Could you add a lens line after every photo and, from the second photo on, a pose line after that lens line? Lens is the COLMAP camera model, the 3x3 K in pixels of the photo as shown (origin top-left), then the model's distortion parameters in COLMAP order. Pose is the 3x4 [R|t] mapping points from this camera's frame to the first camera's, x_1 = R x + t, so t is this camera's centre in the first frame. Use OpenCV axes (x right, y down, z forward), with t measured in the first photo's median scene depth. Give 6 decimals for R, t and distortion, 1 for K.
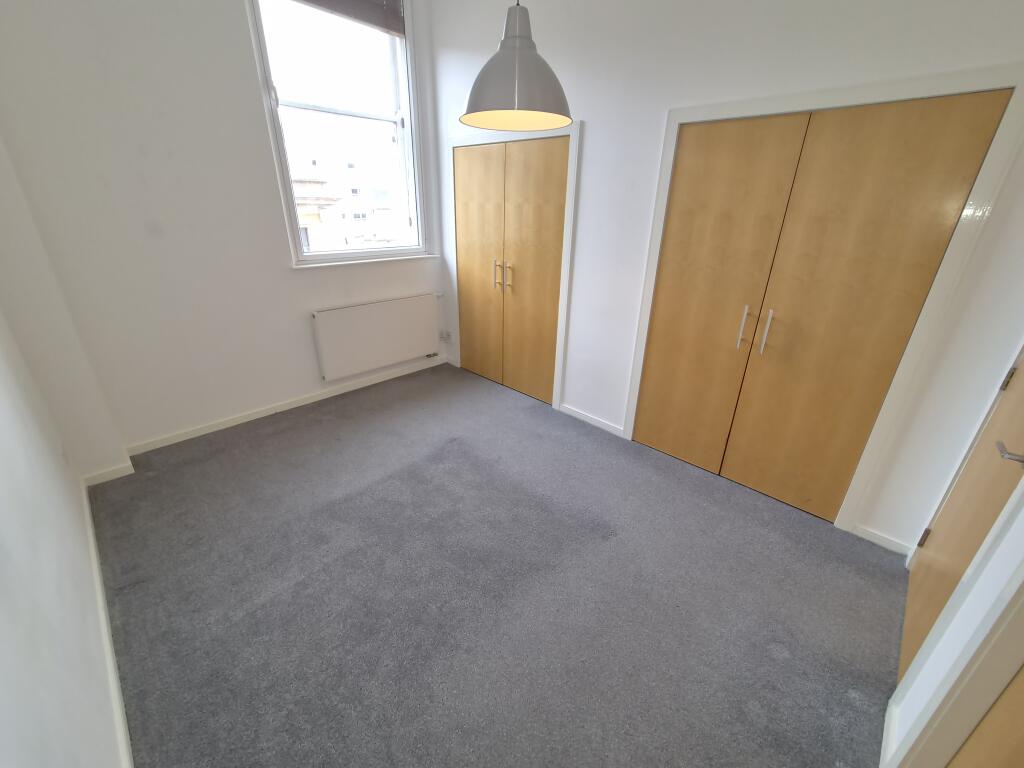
lens RADIAL K [[423.0, 0, 512.0], [0, 423.0, 384.0], [0, 0, 1]] dist [-0.000958, -0.000131]
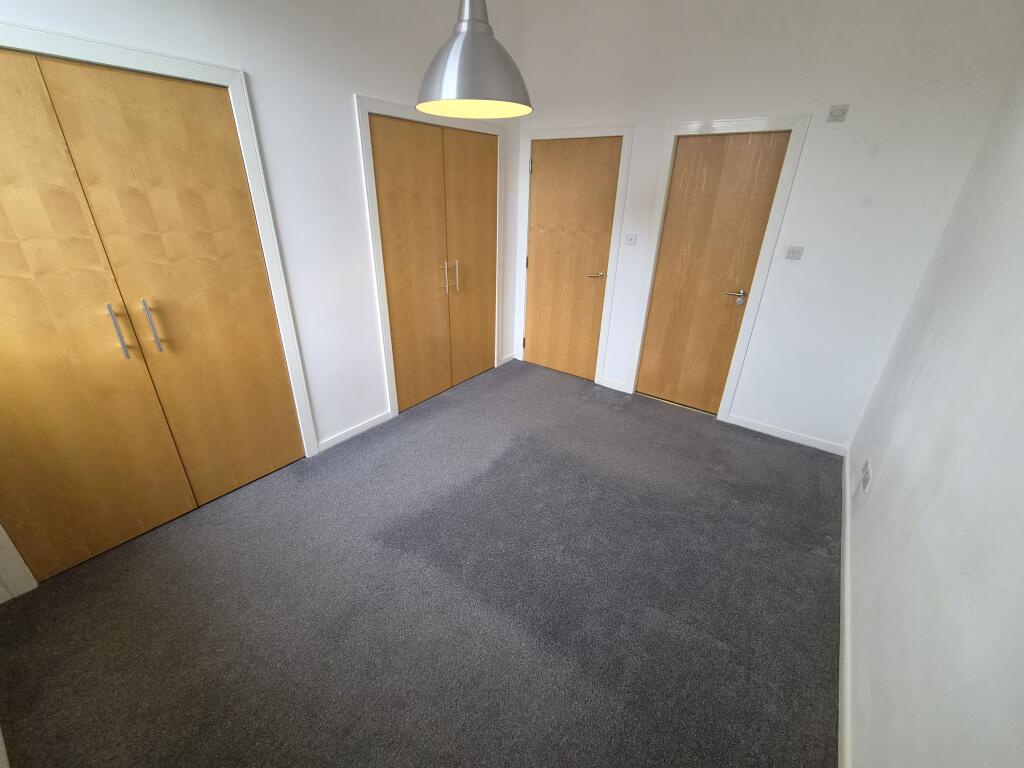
lens RADIAL K [[421.4, 0, 513.9], [0, 421.4, 383.0], [0, 0, 1]] dist [0.000333, 0.000279]
pose [[-0.137031, -0.438370, 0.888287, -0.595555], [0.368025, 0.810028, 0.456522, -0.275168], [-0.919663, 0.389469, 0.050333, 0.584130]]
